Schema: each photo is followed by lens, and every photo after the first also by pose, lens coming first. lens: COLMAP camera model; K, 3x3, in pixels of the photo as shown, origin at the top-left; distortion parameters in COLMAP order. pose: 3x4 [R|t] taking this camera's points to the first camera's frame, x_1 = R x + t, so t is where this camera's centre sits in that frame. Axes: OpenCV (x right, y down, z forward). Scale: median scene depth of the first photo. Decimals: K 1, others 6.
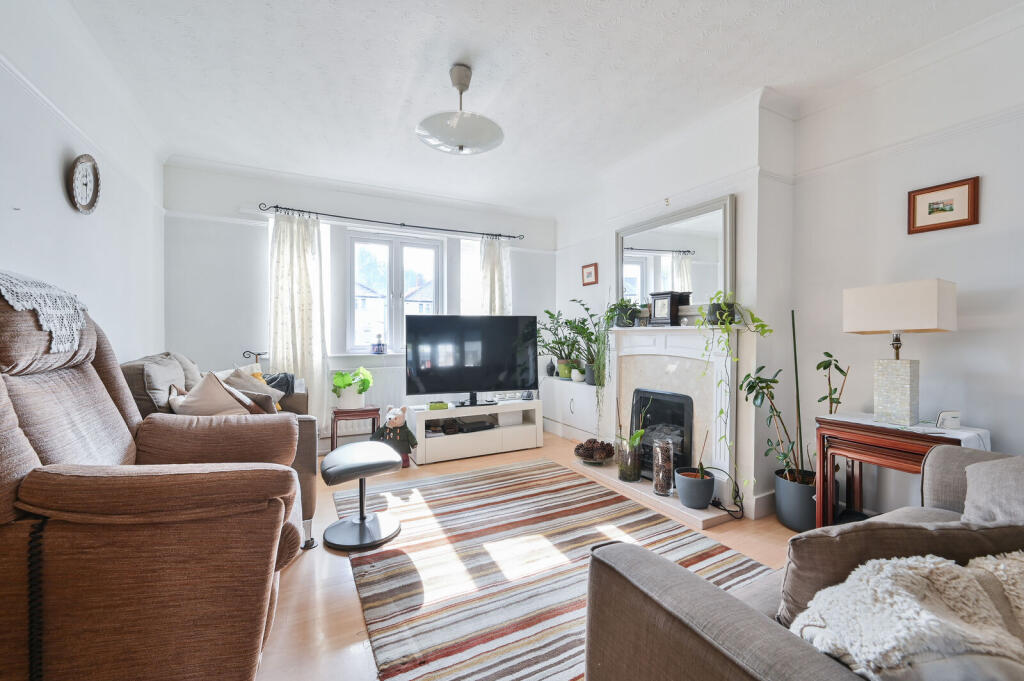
lens RADIAL K [[417.5, 0, 512.6], [0, 417.5, 330.4], [0, 0, 1]] dist [0.000045, 0.000461]
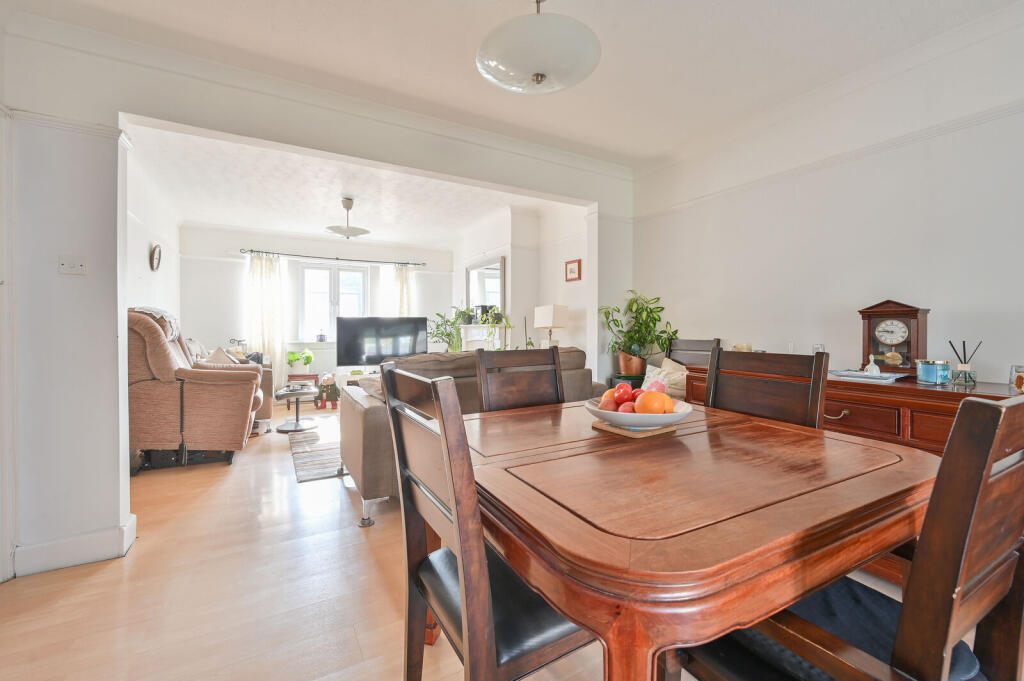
lens RADIAL K [[417.5, 0, 541.7], [0, 417.5, 325.1], [0, 0, 1]] dist [0.000045, 0.000461]
pose [[0.995554, 0.000156, 0.094192, 0.403673], [-0.000233, 1.000000, 0.000802, -0.007190], [-0.094192, -0.000821, 0.995554, -0.720296]]
